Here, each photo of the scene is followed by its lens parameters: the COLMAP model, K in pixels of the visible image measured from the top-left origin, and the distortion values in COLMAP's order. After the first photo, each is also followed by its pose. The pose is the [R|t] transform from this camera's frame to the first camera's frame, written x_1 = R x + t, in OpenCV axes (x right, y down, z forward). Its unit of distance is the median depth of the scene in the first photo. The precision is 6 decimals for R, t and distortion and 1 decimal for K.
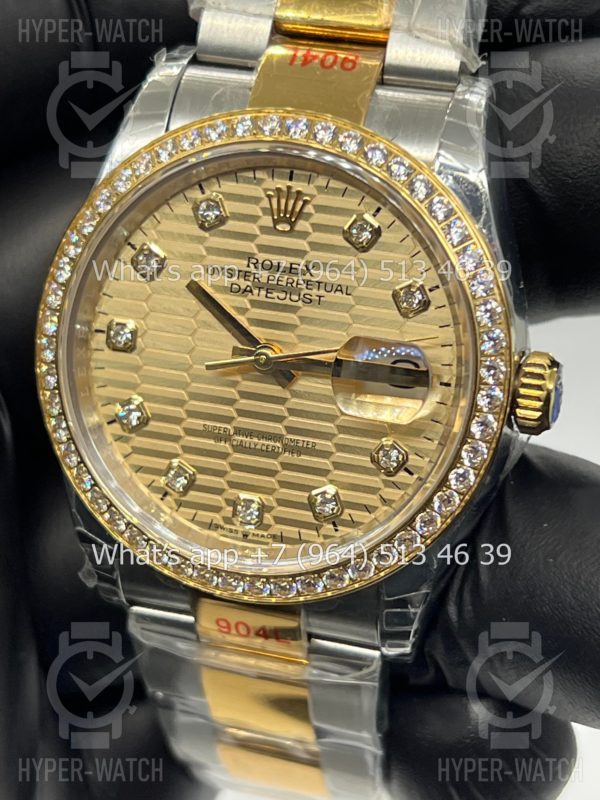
lens RADIAL K [[1855.5, 0, 296.3], [0, 1855.5, 404.9], [0, 0, 1]] dist [0.196294, 0.000000]
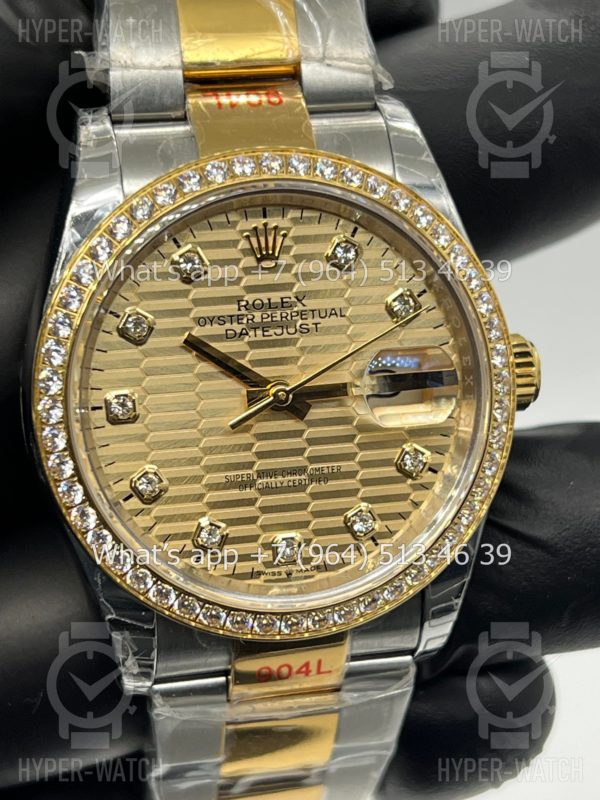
lens RADIAL K [[1905.7, 0, 303.6], [0, 1905.7, 404.2], [0, 0, 1]] dist [0.171950, 0.000000]
pose [[0.863369, -0.212324, 0.457726, -0.474720], [0.231662, 0.972692, 0.014237, -0.031726], [-0.448249, 0.093746, 0.888979, 0.078483]]
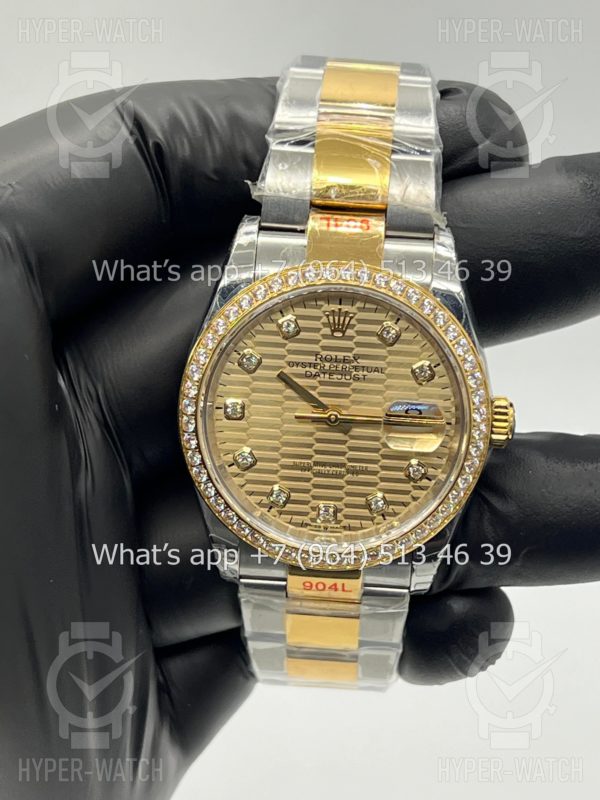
lens RADIAL K [[1855.5, 0, 303.4], [0, 1855.5, 395.3], [0, 0, 1]] dist [0.196294, 0.000000]
pose [[0.972319, -0.100474, 0.210950, -0.370723], [0.087806, 0.993772, 0.068606, -0.153465], [-0.216529, -0.048184, 0.975086, -0.533303]]
